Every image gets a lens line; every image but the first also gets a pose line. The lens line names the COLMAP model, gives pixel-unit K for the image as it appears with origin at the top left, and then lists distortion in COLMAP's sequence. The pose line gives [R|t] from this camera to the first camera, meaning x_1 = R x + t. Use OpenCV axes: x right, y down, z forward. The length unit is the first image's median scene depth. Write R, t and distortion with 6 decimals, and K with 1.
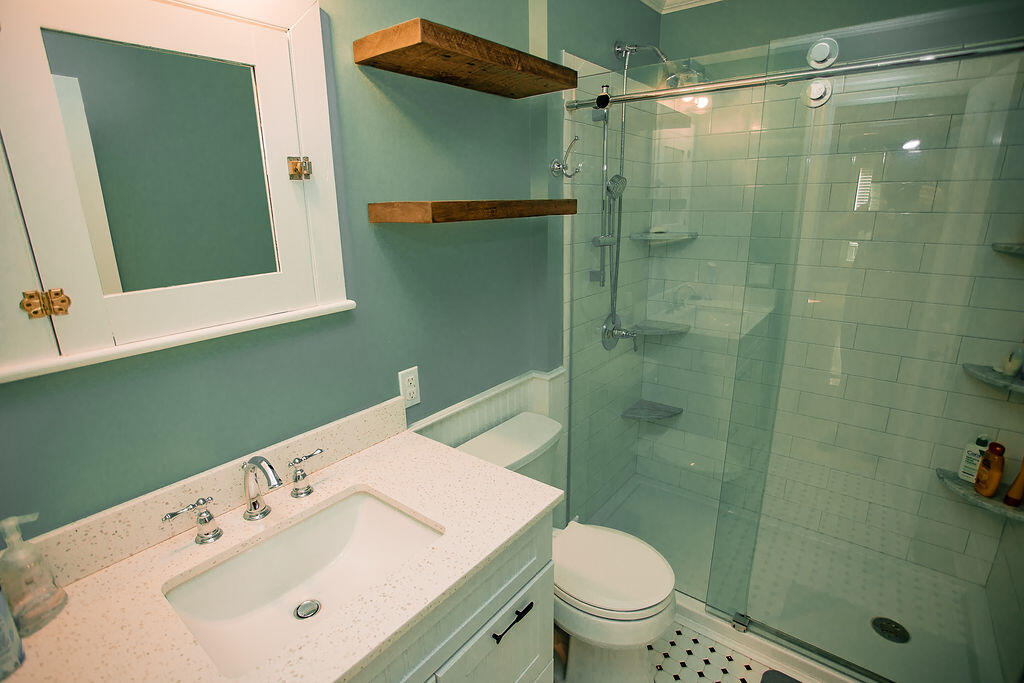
lens RADIAL K [[500.2, 0, 514.6], [0, 500.2, 340.2], [0, 0, 1]] dist [-0.067019, 0.029291]
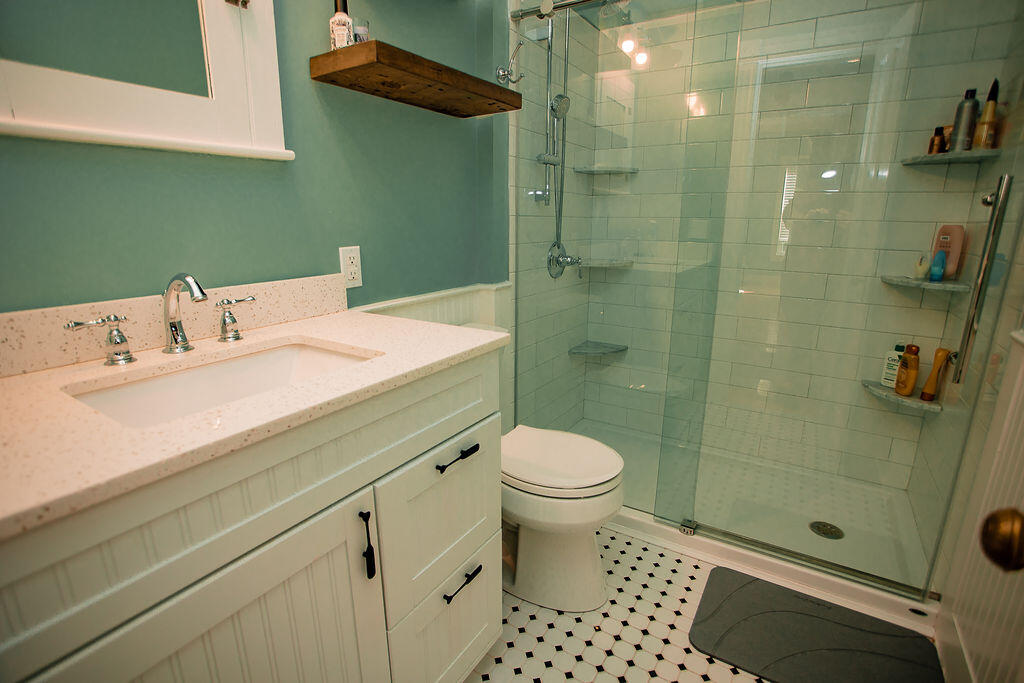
lens RADIAL K [[500.2, 0, 514.6], [0, 500.2, 340.2], [0, 0, 1]] dist [-0.067019, 0.029291]
pose [[0.994432, -0.003466, 0.105320, 0.002581], [0.006816, 0.999482, -0.031460, 0.220613], [-0.105156, 0.032003, 0.993941, 0.014941]]
